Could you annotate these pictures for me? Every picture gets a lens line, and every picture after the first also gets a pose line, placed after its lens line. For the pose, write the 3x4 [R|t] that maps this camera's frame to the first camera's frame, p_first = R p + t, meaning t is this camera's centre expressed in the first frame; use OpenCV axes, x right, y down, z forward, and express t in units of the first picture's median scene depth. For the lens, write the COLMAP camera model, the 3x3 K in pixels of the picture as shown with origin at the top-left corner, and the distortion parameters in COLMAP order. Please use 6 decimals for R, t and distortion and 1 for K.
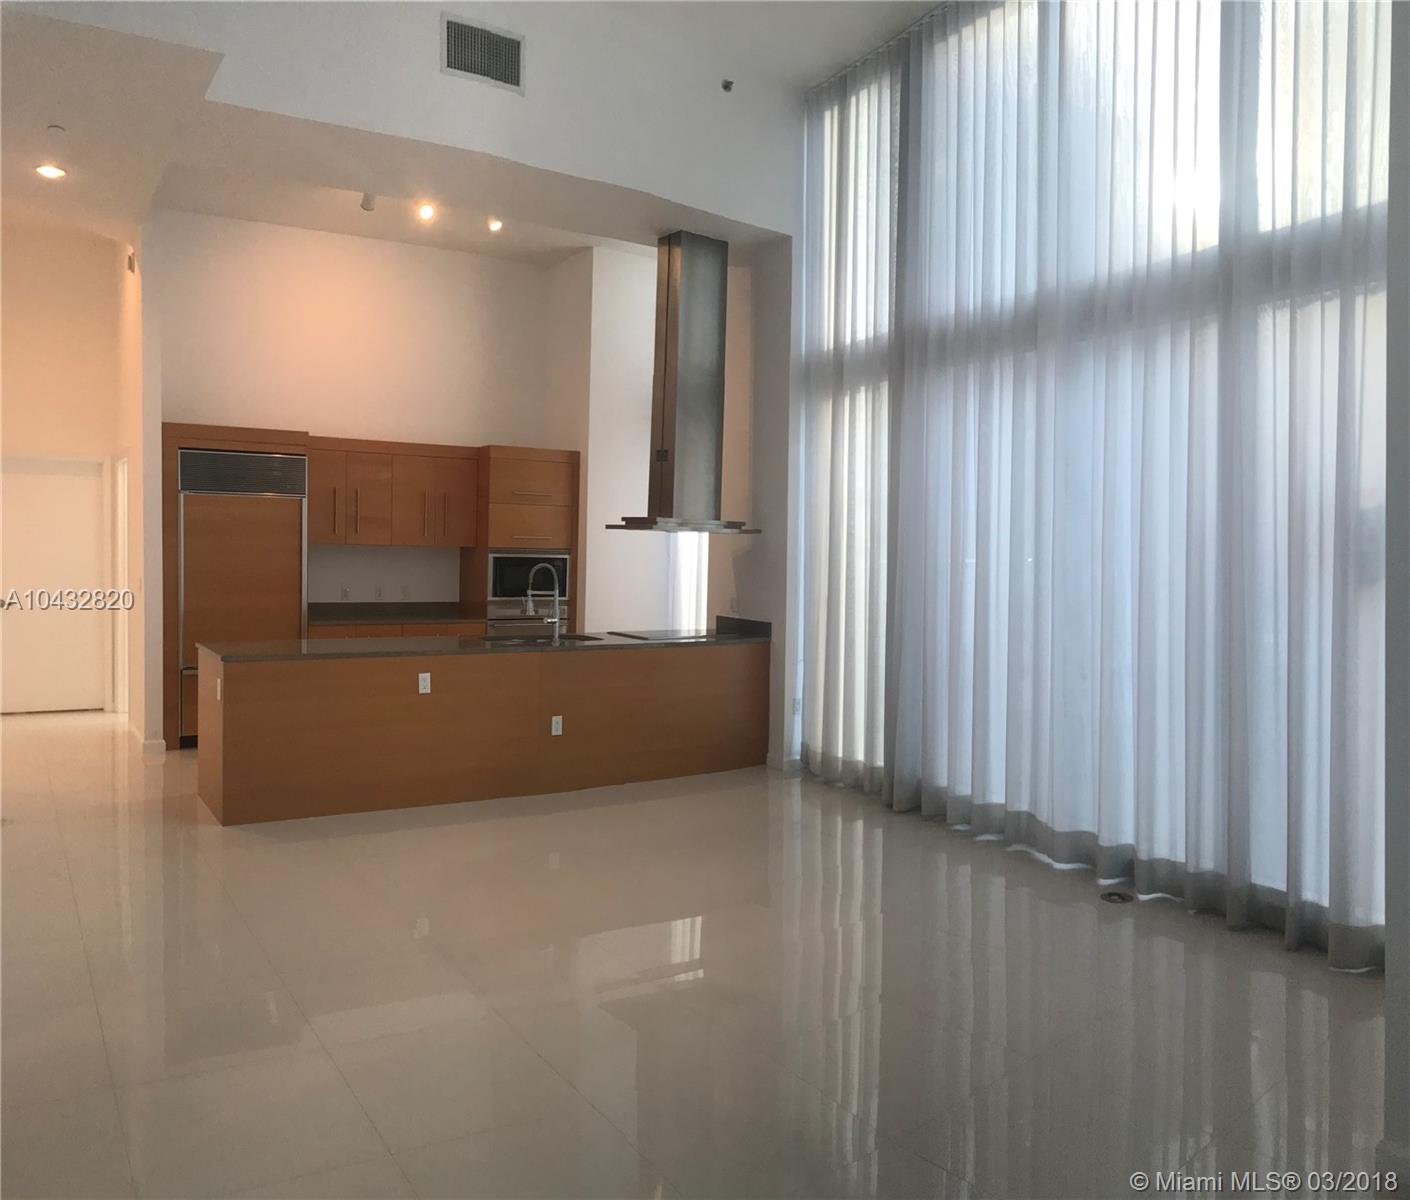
lens RADIAL K [[1261.8, 0, 704.6], [0, 1261.8, 602.1], [0, 0, 1]] dist [-0.055216, -0.002390]
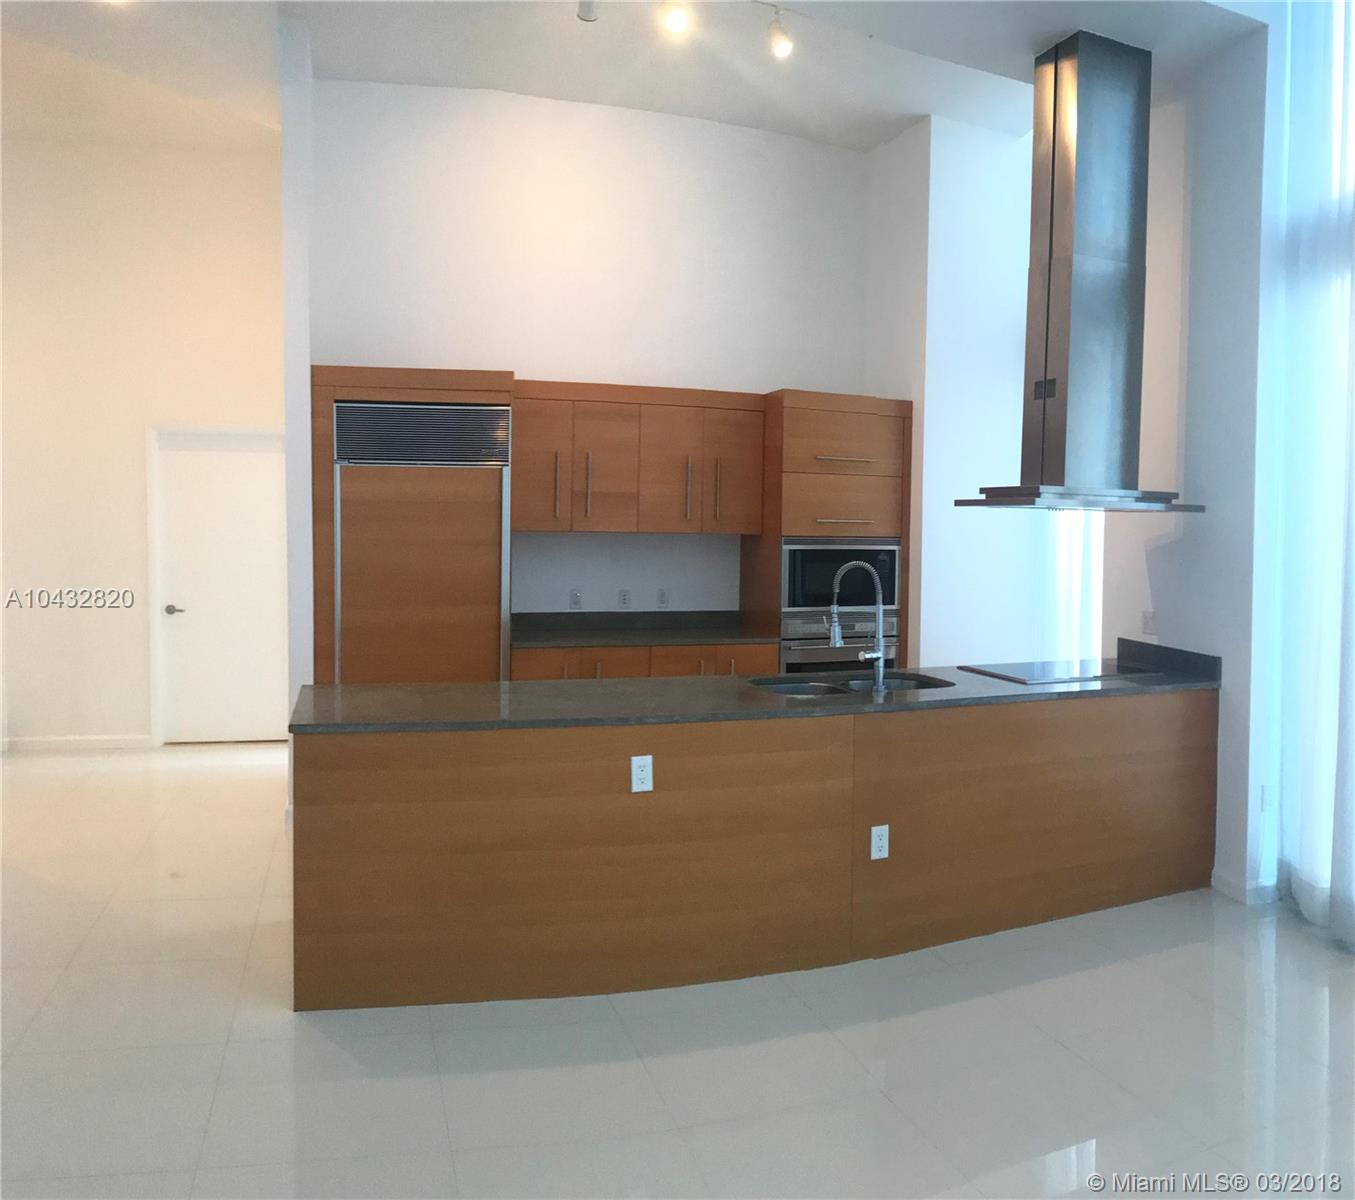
lens RADIAL K [[1251.7, 0, 675.7], [0, 1251.7, 664.6], [0, 0, 1]] dist [-0.274854, 0.556260]
pose [[0.959544, 0.017823, -0.280993, -0.036247], [-0.001192, 0.998243, 0.059246, -0.014131], [0.281555, -0.056514, 0.957879, 0.347417]]
